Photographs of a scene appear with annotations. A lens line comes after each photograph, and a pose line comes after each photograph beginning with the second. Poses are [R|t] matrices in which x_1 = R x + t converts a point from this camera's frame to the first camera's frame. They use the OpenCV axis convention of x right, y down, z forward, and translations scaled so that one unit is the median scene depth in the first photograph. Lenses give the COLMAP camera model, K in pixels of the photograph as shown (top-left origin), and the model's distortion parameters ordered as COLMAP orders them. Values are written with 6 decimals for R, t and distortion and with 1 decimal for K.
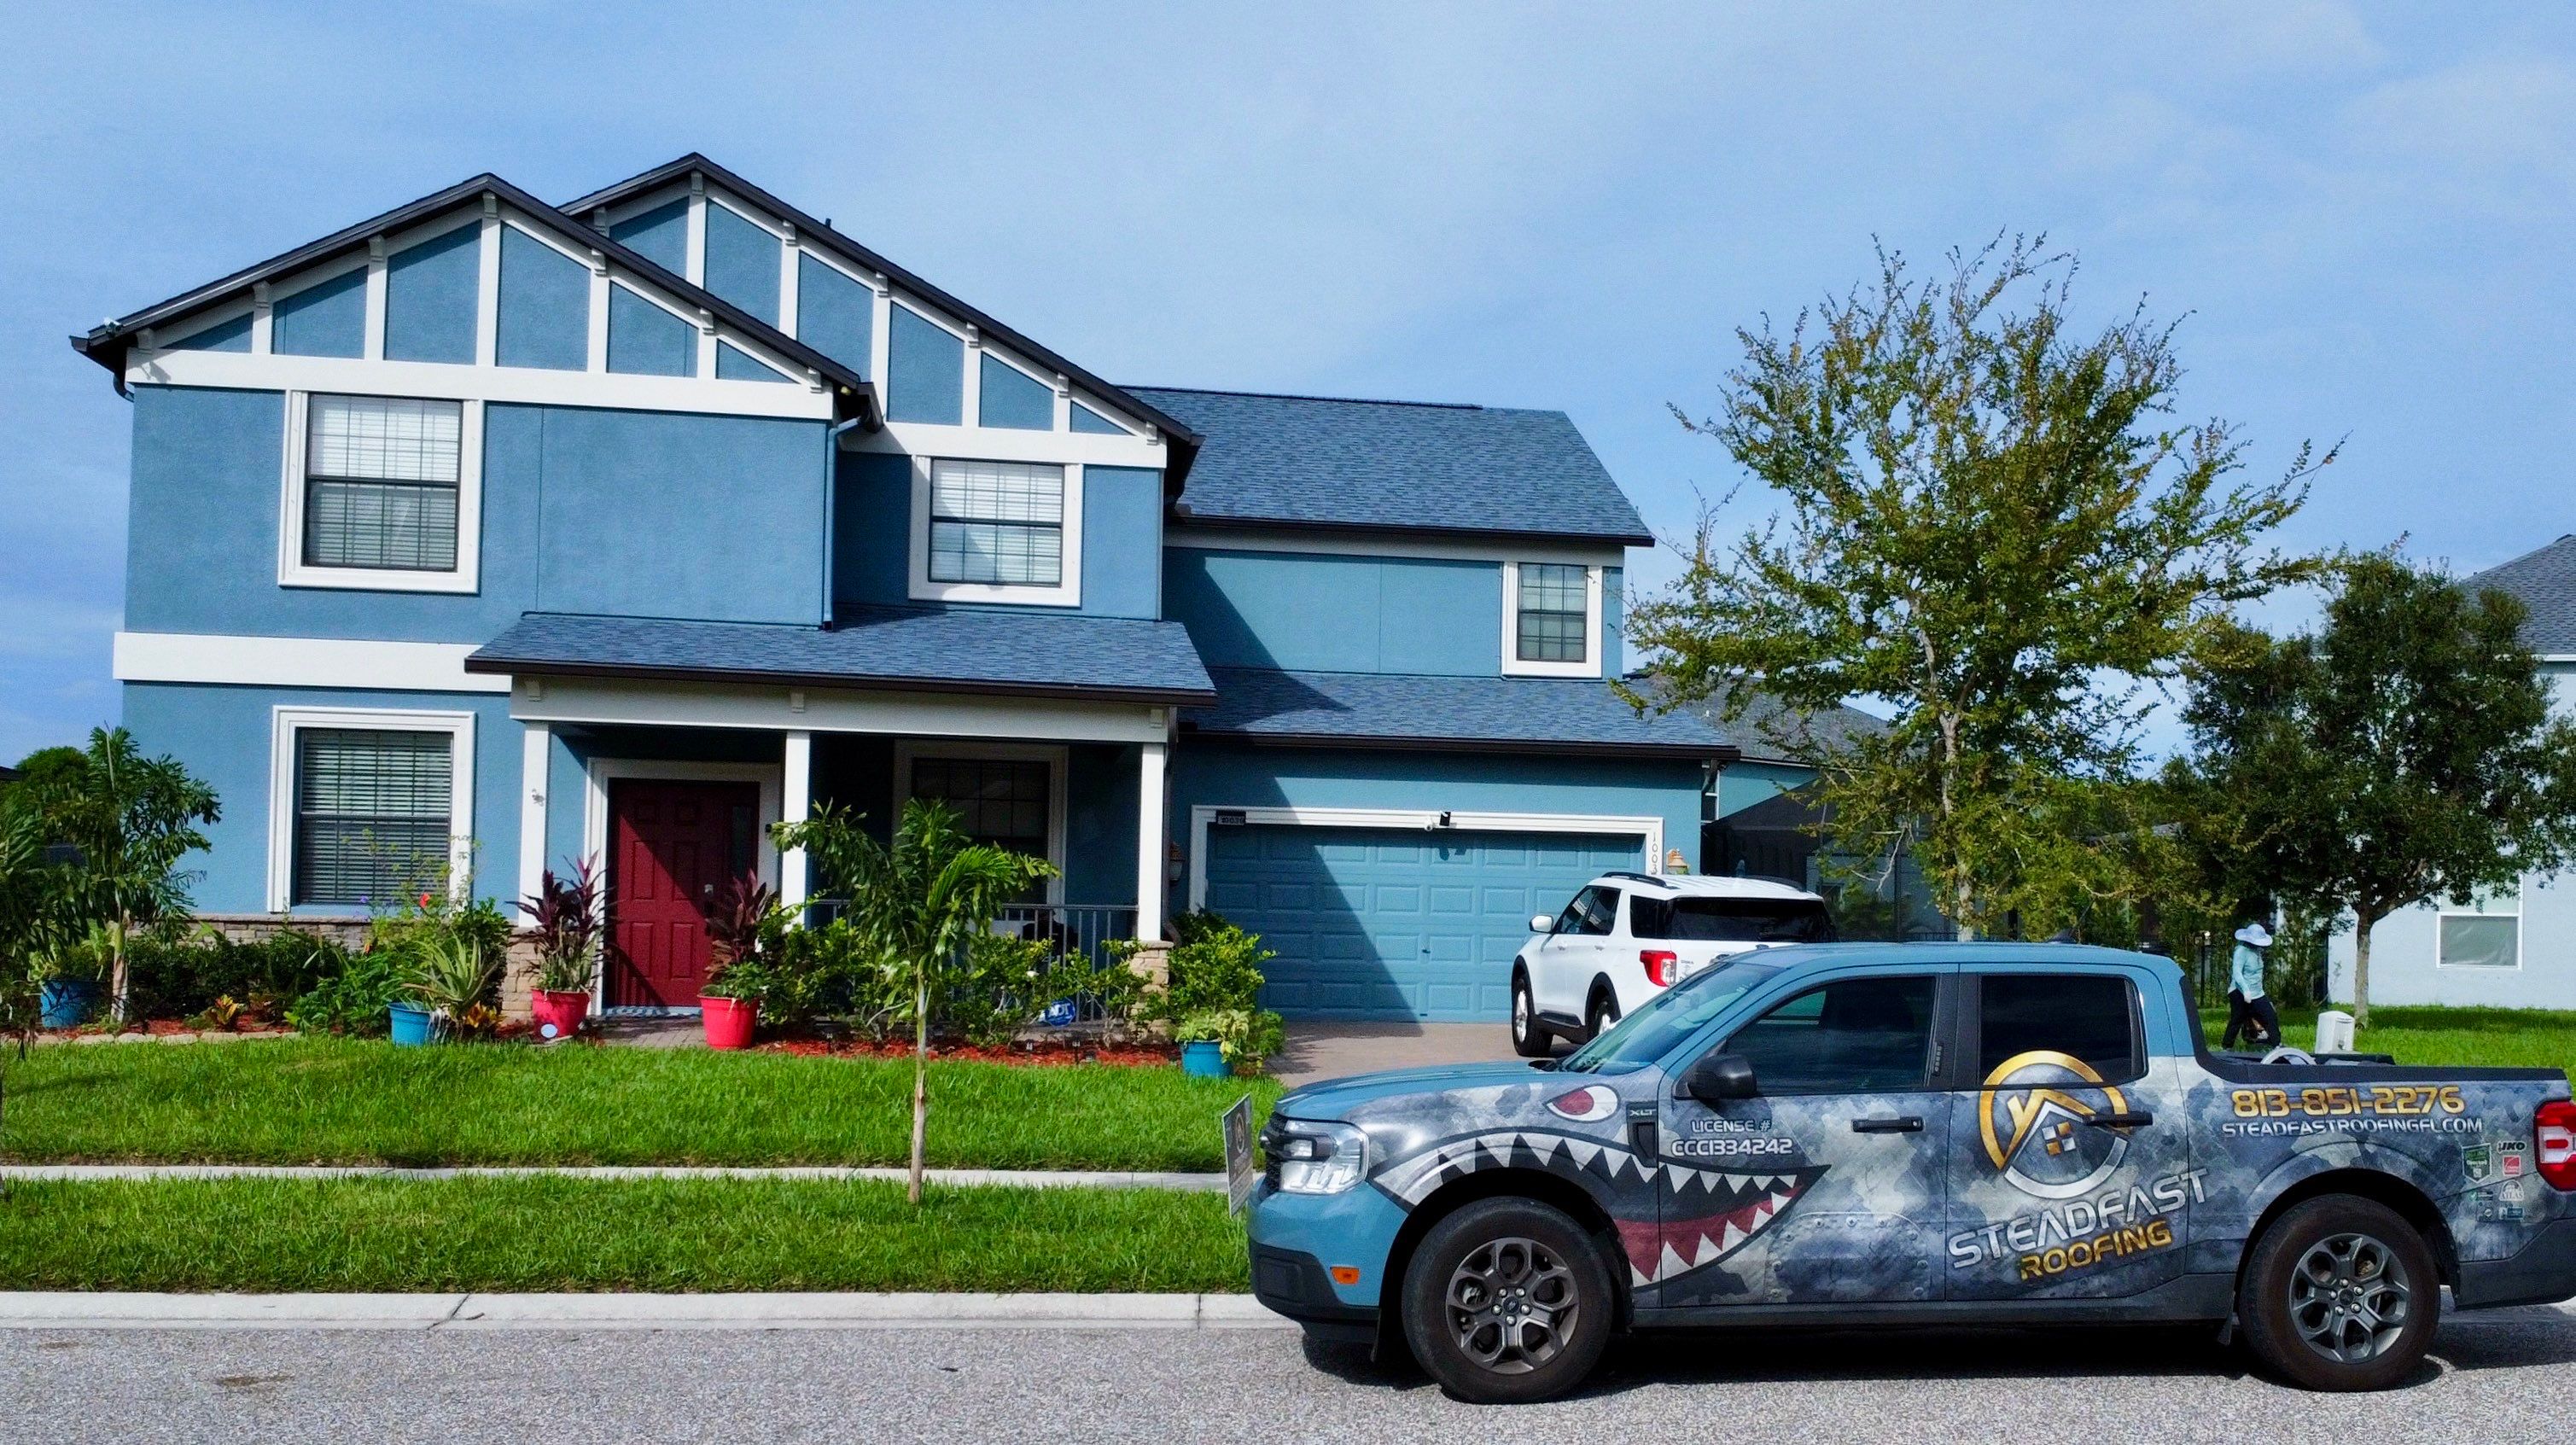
lens RADIAL K [[2237.2, 0, 1288.0], [0, 2237.2, 722.5], [0, 0, 1]] dist [-0.010745, -0.012141]
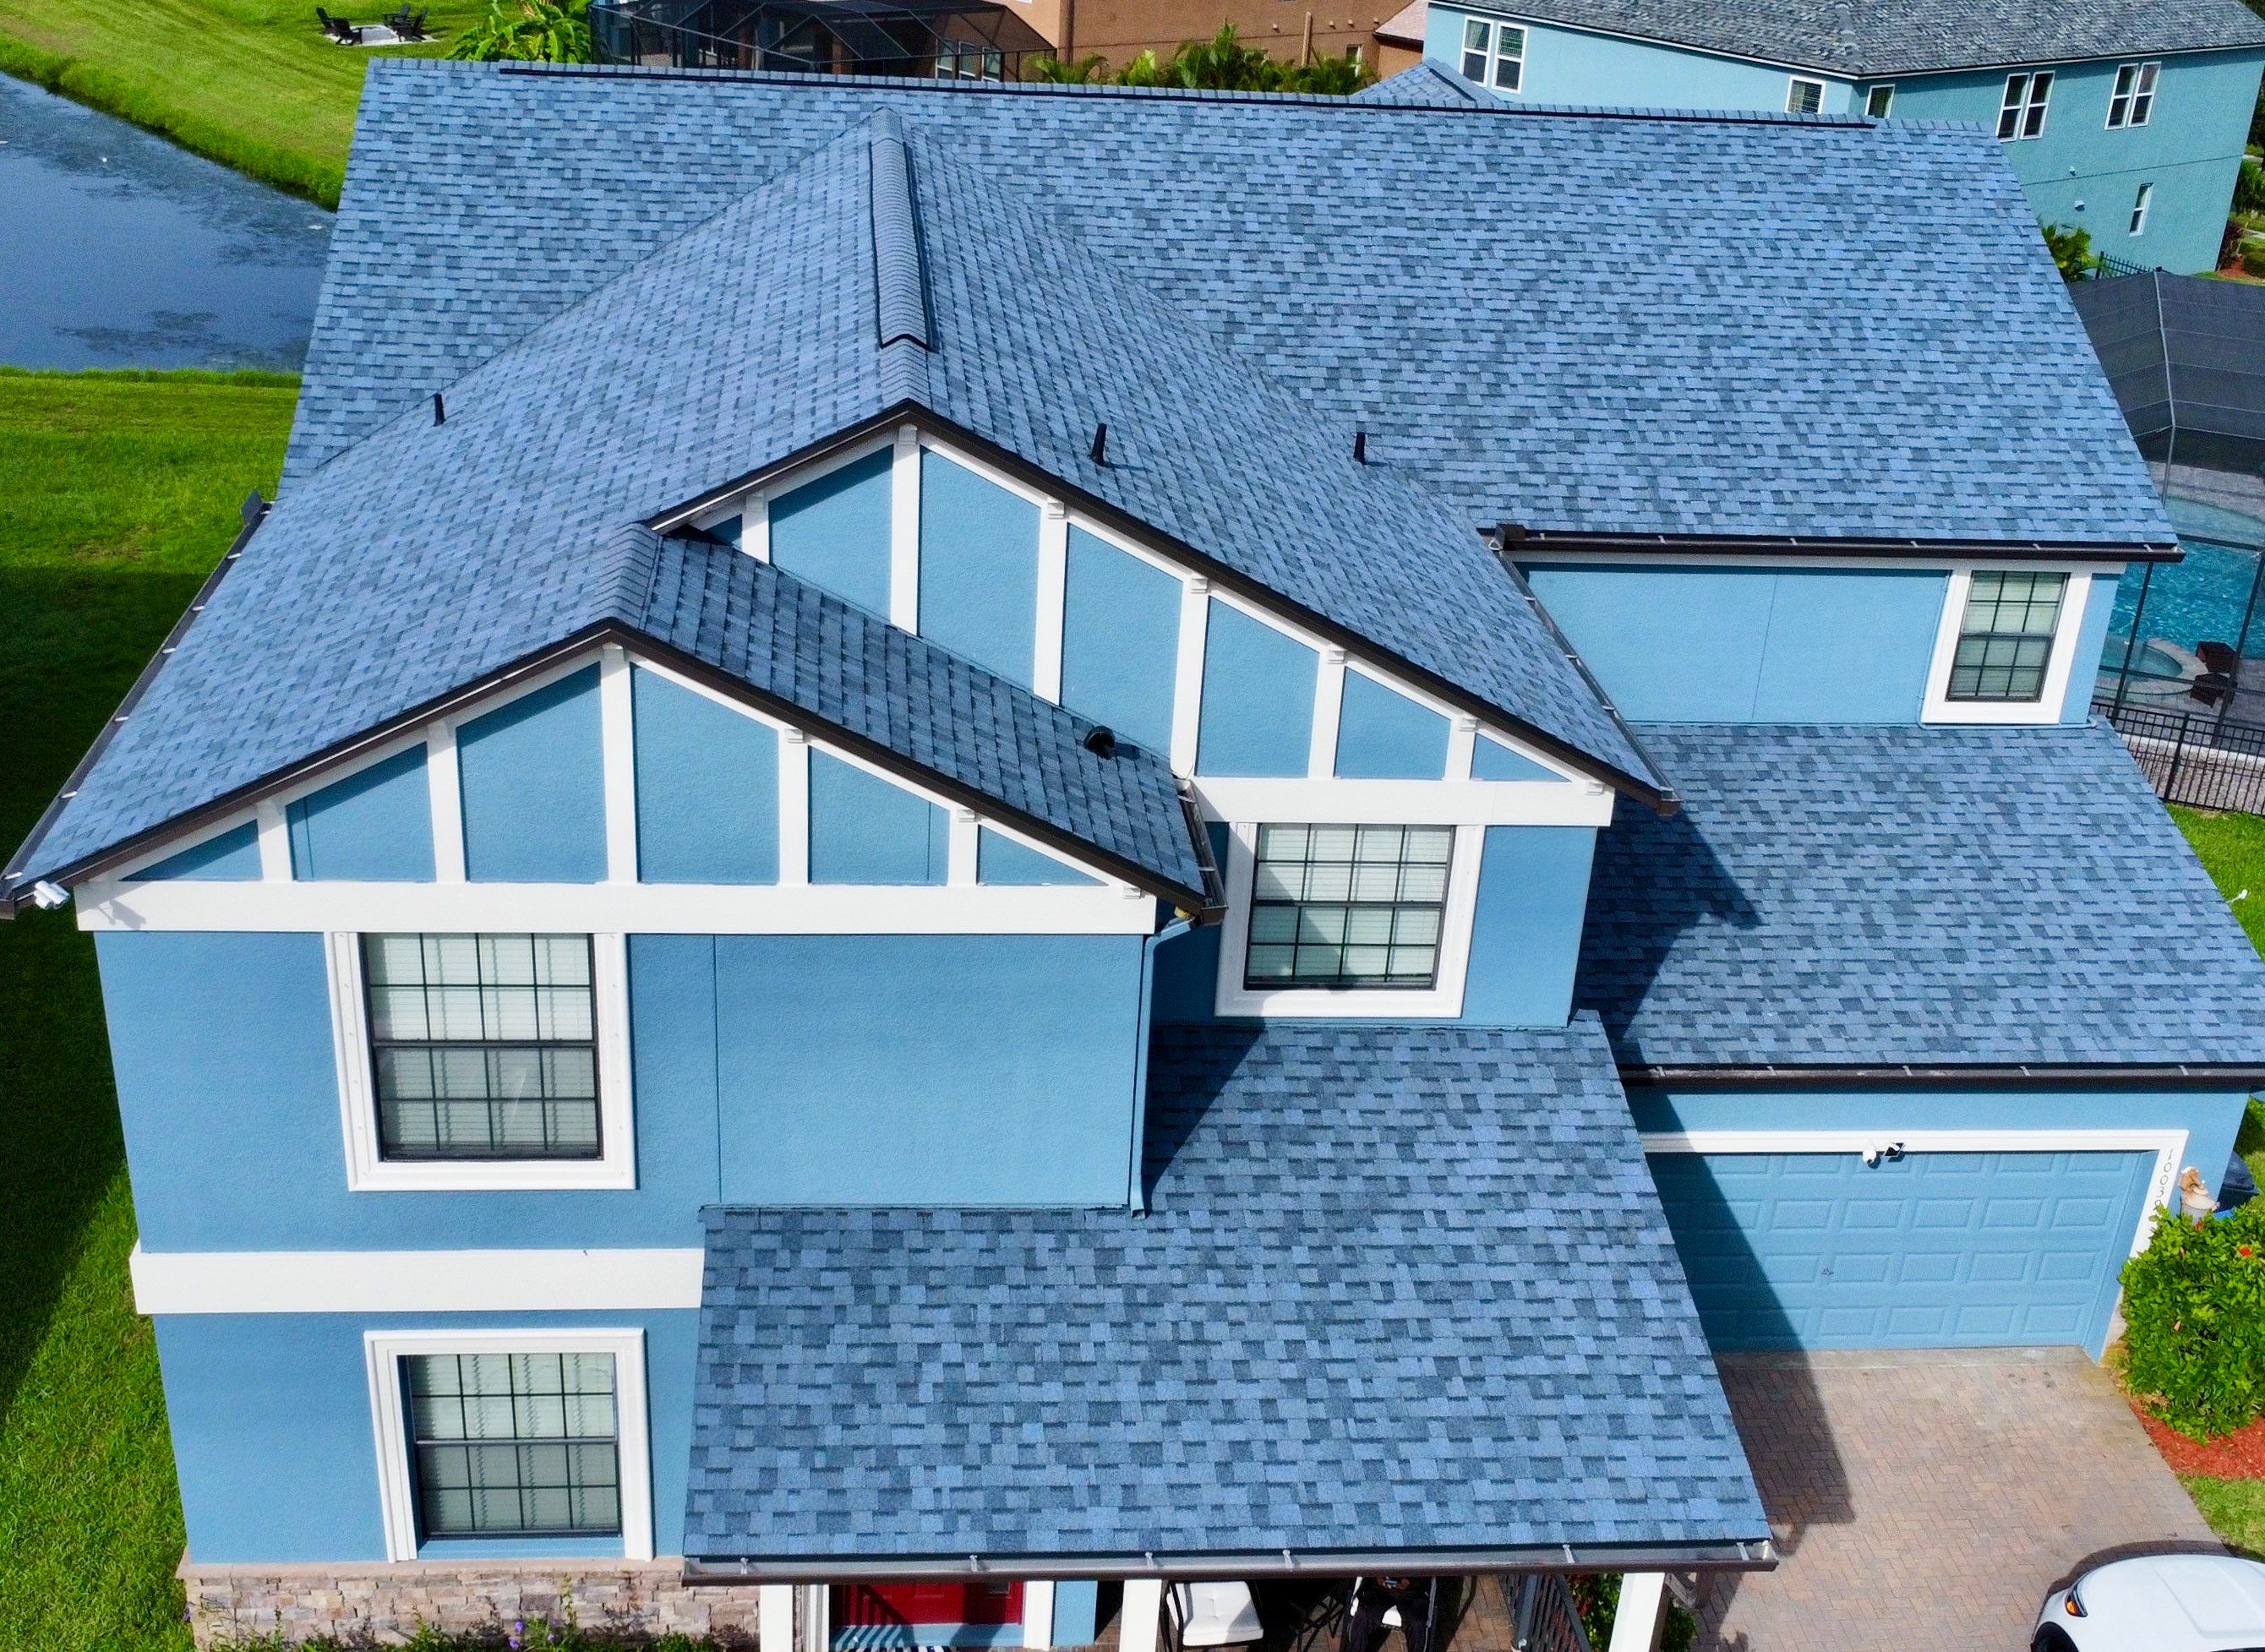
lens RADIAL K [[2399.6, 0, 1074.2], [0, 2399.6, 918.9], [0, 0, 1]] dist [-0.016473, -0.007004]
pose [[0.997316, 0.048871, -0.054523, -0.187333], [-0.018561, 0.889072, 0.457391, -0.446773], [0.070828, -0.455151, 0.887593, 0.386767]]
